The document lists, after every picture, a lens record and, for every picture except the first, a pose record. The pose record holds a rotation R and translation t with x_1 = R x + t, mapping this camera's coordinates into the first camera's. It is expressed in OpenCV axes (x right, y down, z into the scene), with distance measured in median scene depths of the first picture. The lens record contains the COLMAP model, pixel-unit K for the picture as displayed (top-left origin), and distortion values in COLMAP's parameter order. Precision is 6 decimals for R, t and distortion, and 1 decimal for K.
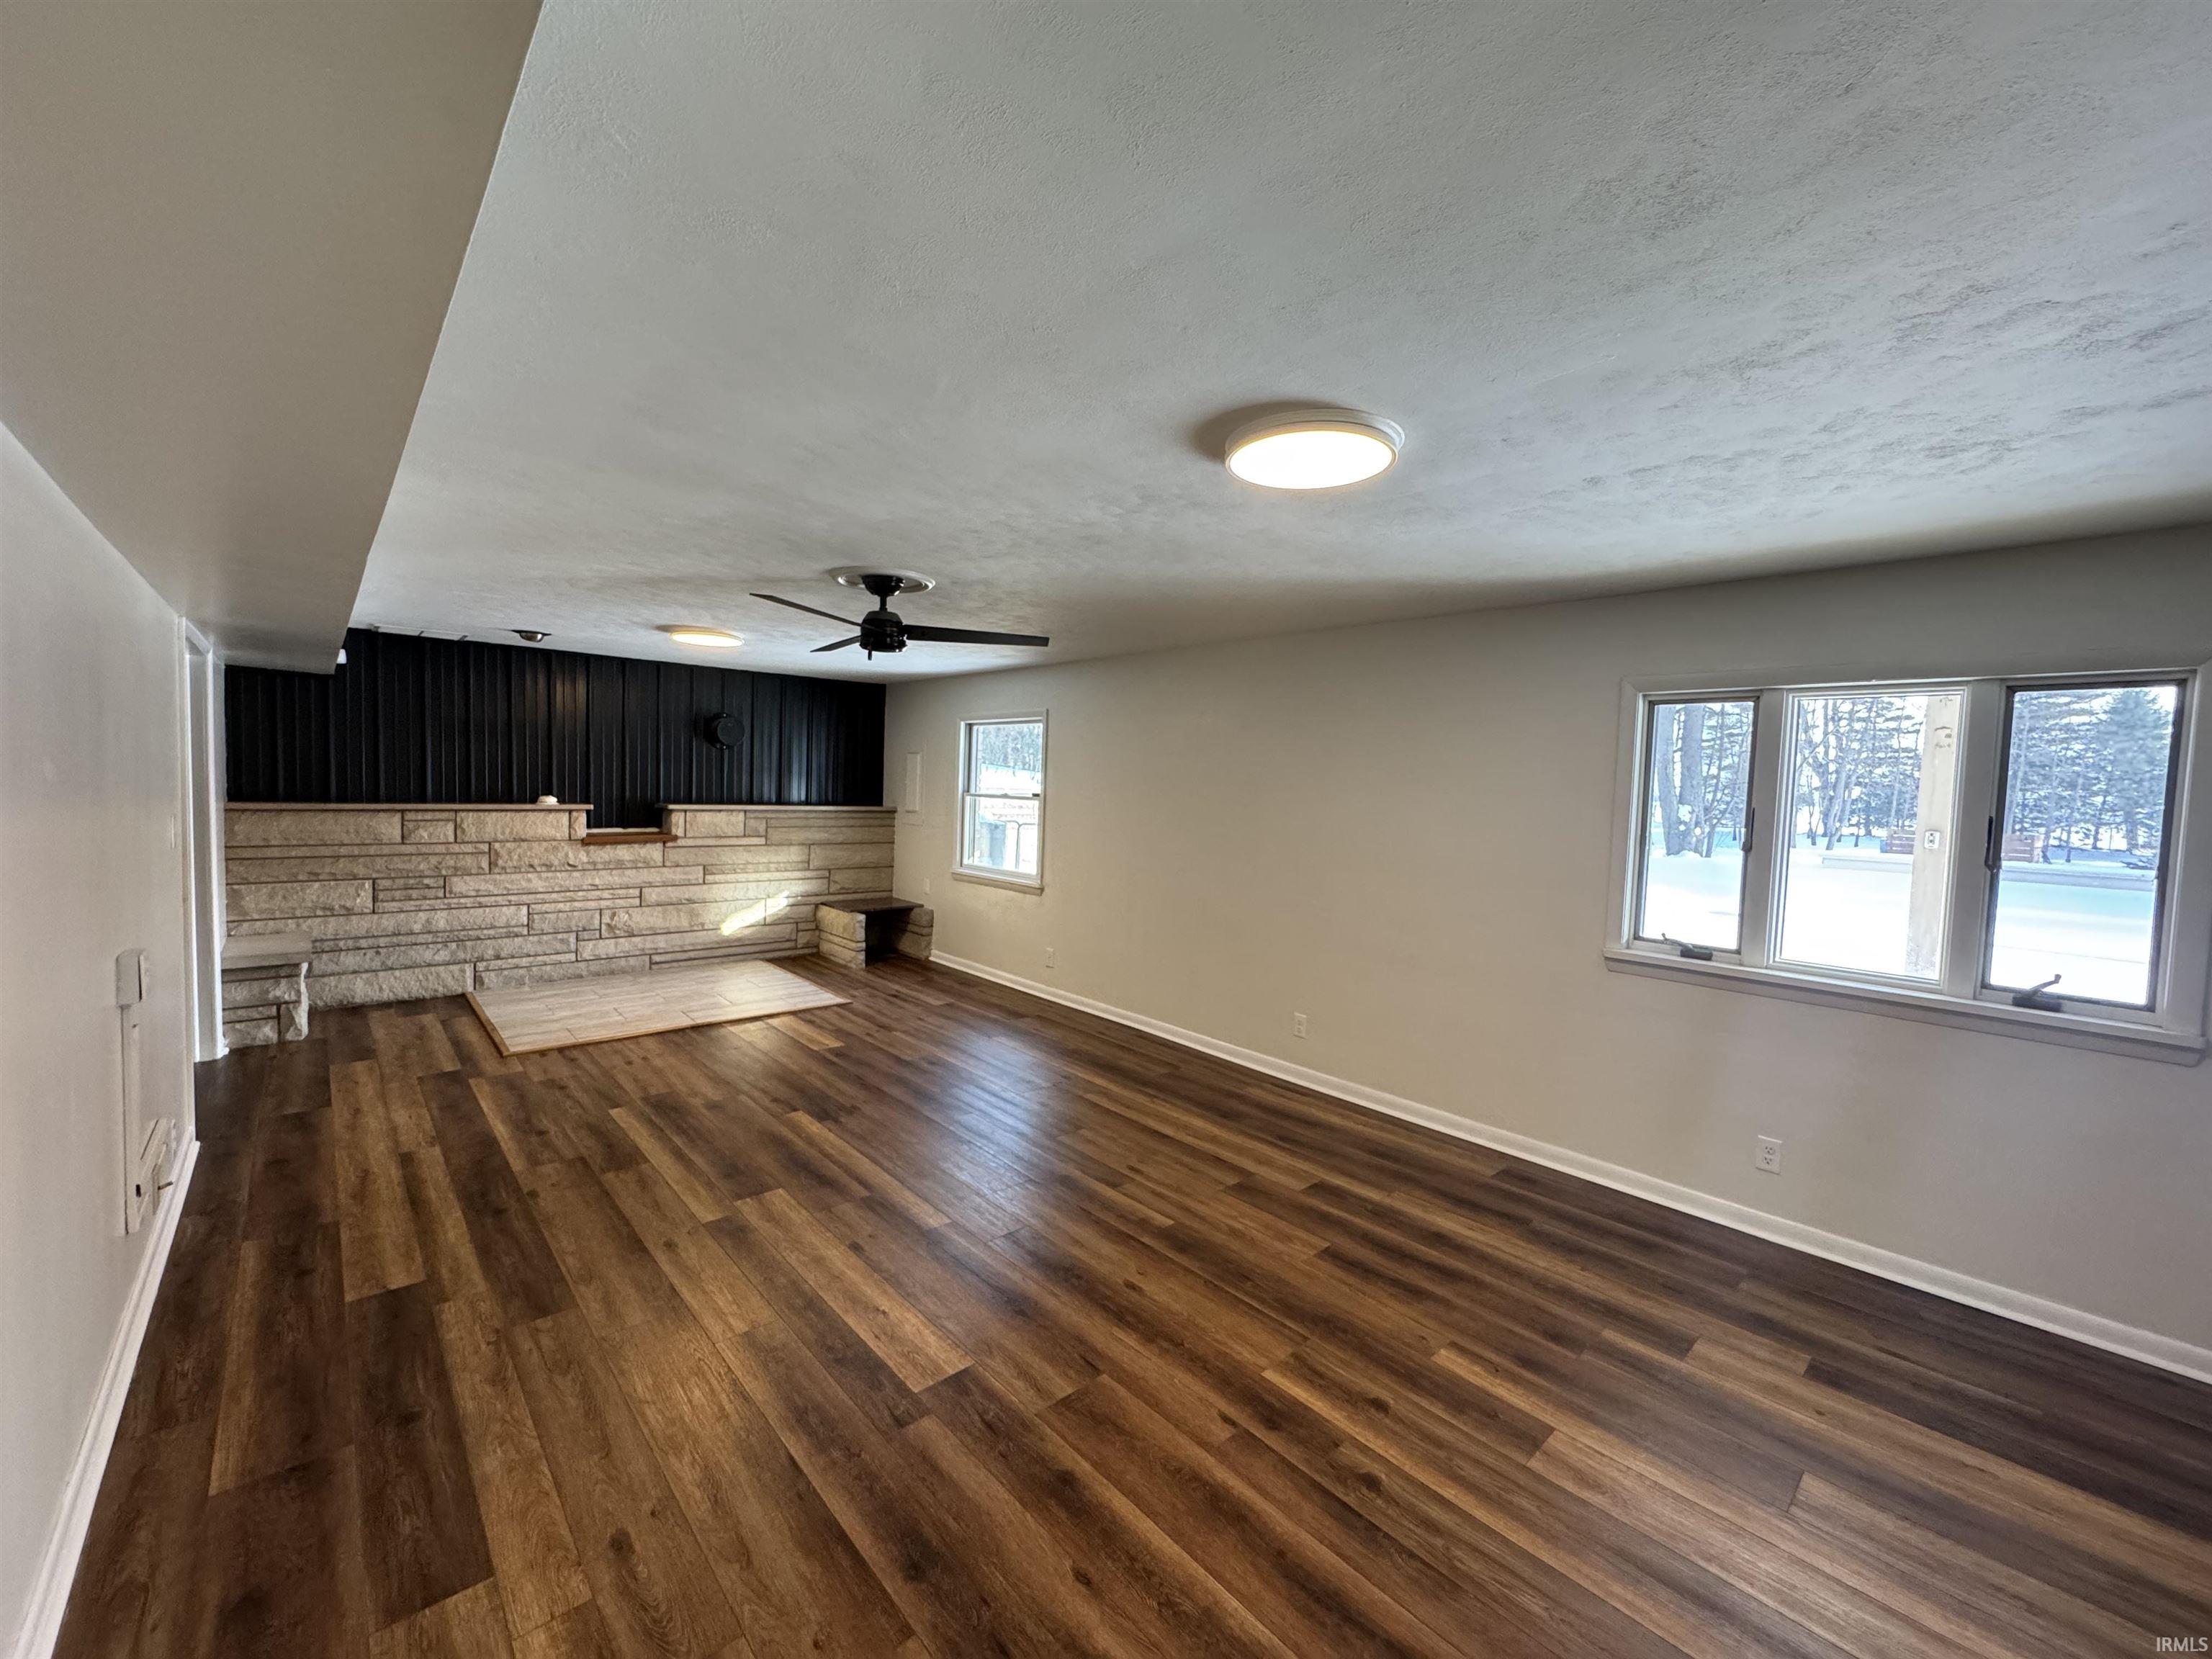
lens RADIAL K [[883.2, 0, 1100.8], [0, 883.2, 829.3], [0, 0, 1]] dist [-0.002228, 0.000713]
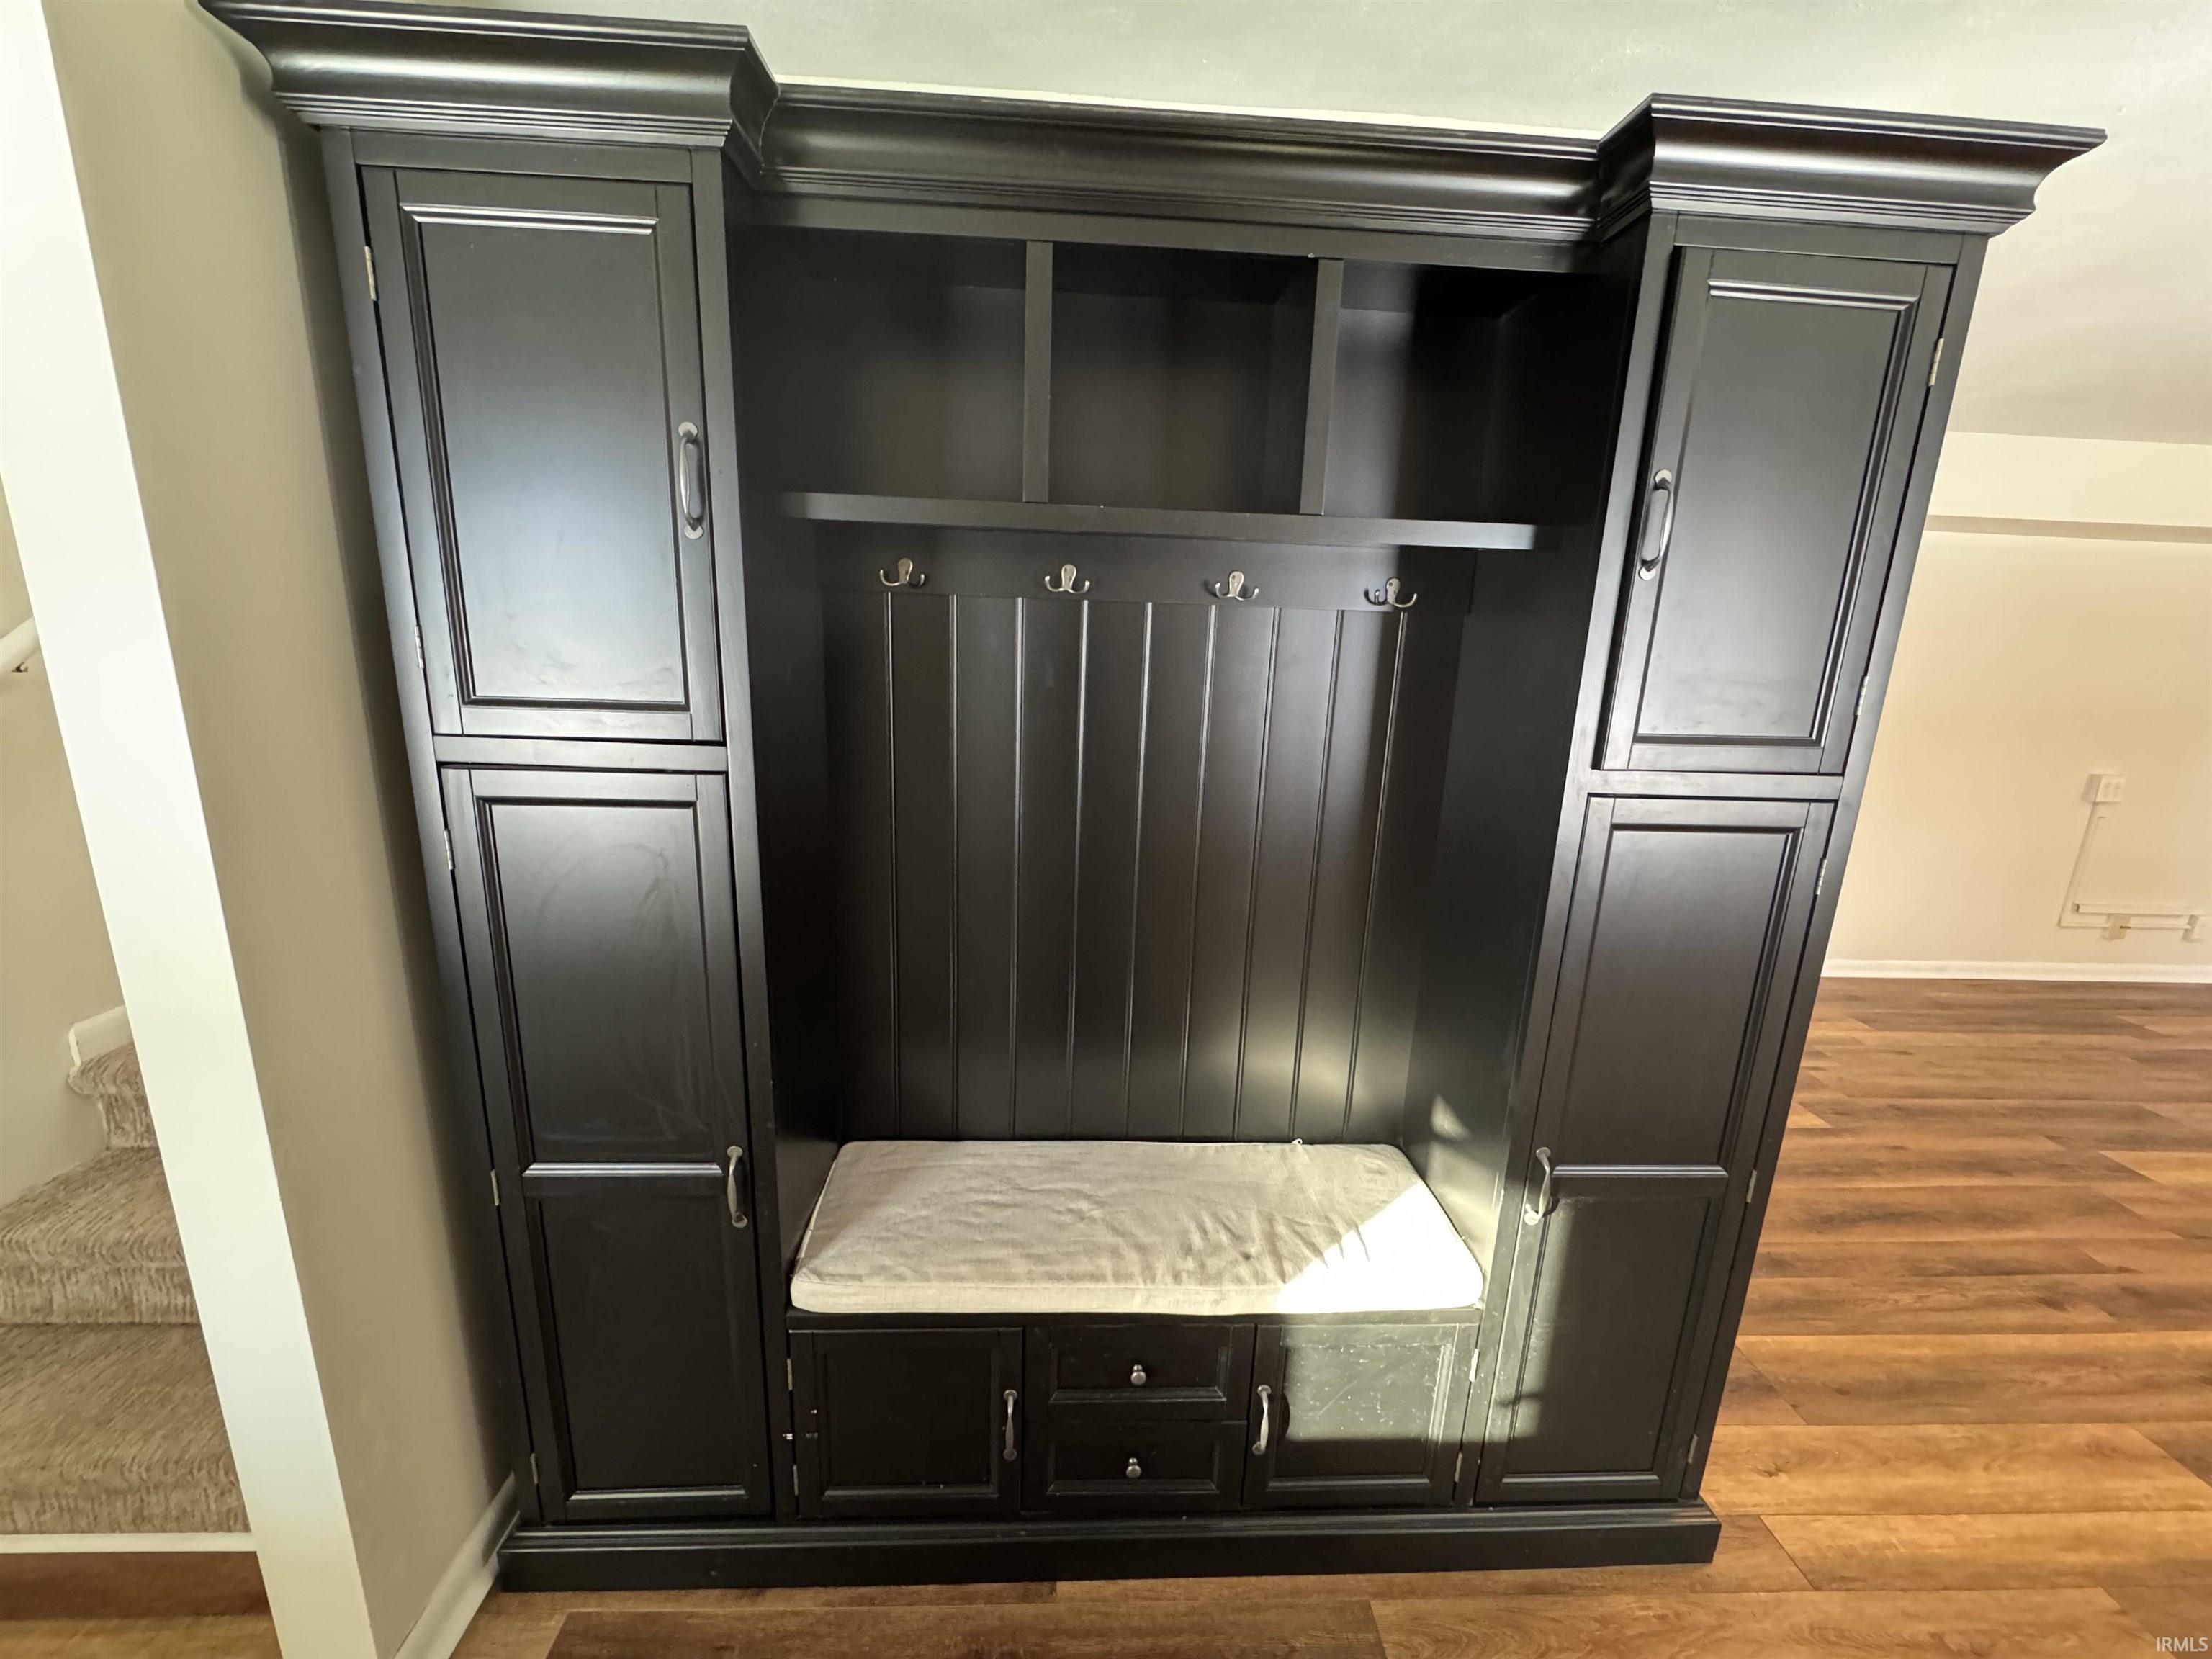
lens RADIAL K [[883.2, 0, 1100.8], [0, 883.2, 829.3], [0, 0, 1]] dist [-0.002228, 0.000713]
pose [[-0.642606, 0.119026, -0.756895, 0.645748], [-0.096290, 0.967482, 0.233893, 0.010717], [0.760122, 0.223183, -0.610249, 0.227311]]
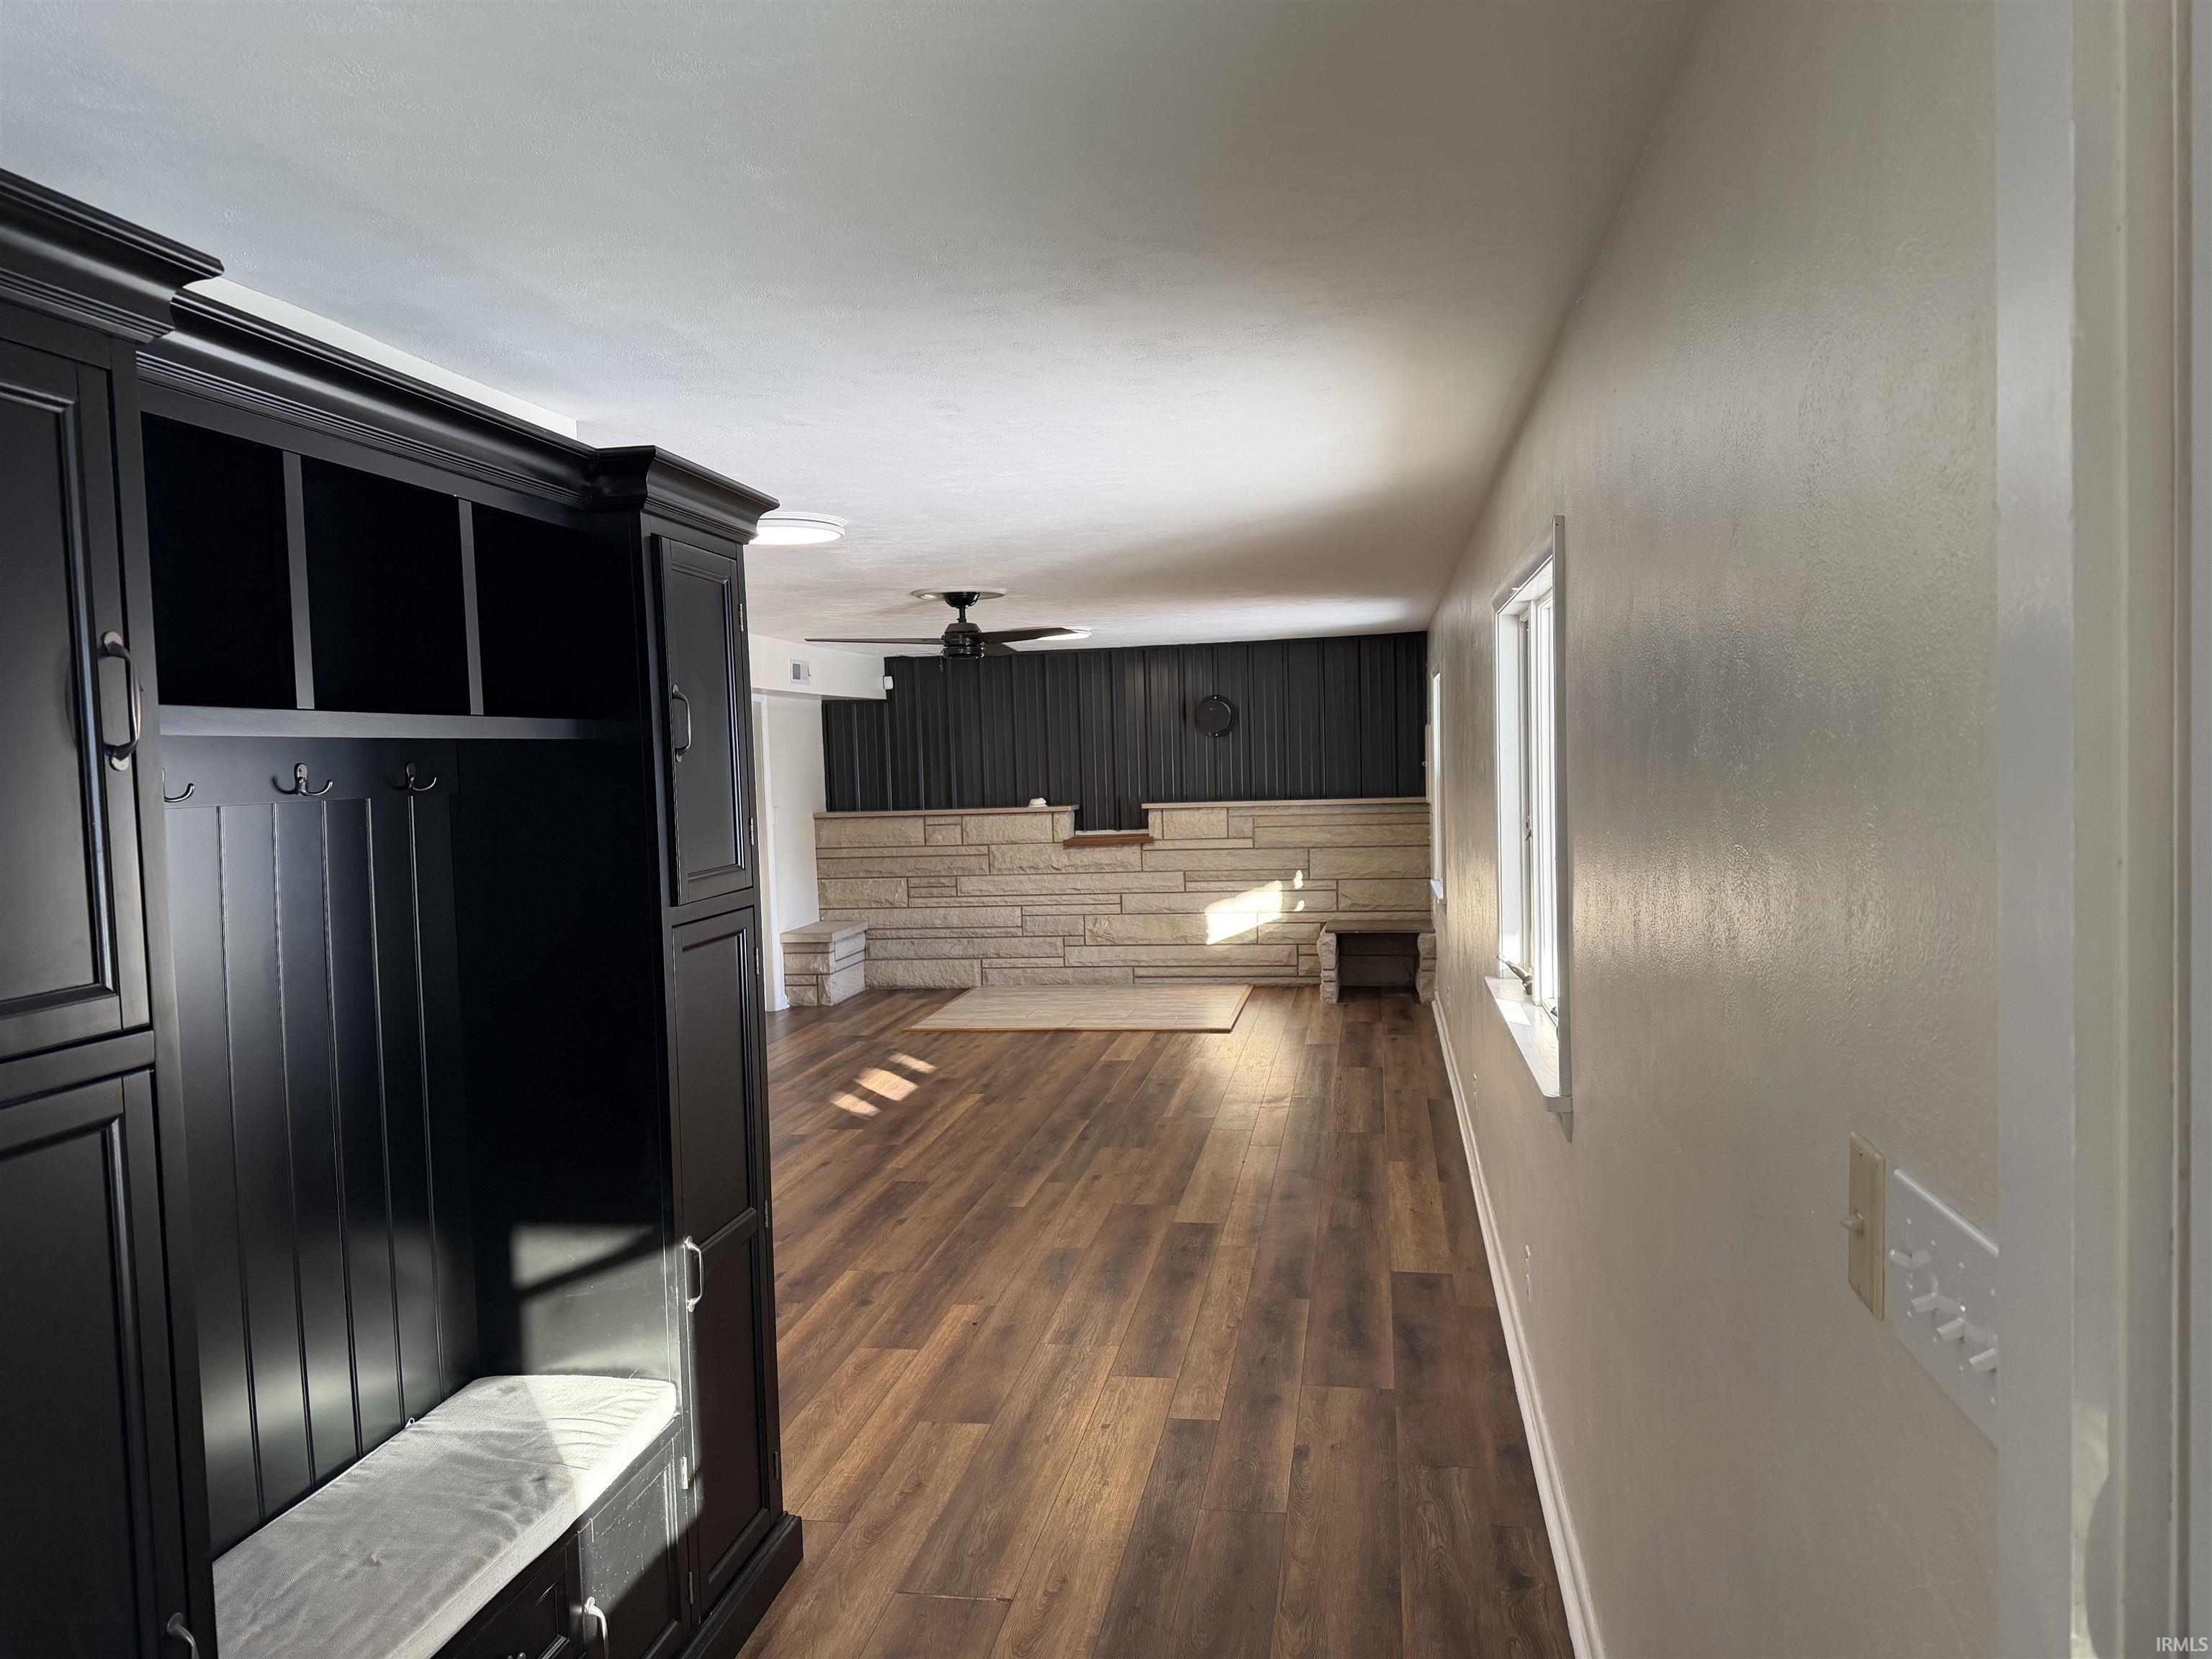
lens RADIAL K [[1544.5, 0, 1106.9], [0, 1544.5, 833.6], [0, 0, 1]] dist [0.052925, -0.054545]
pose [[0.608794, -0.011736, -0.793241, 0.866604], [0.009089, 0.999928, -0.007818, 0.017523], [0.793276, -0.002450, 0.608857, -0.002614]]
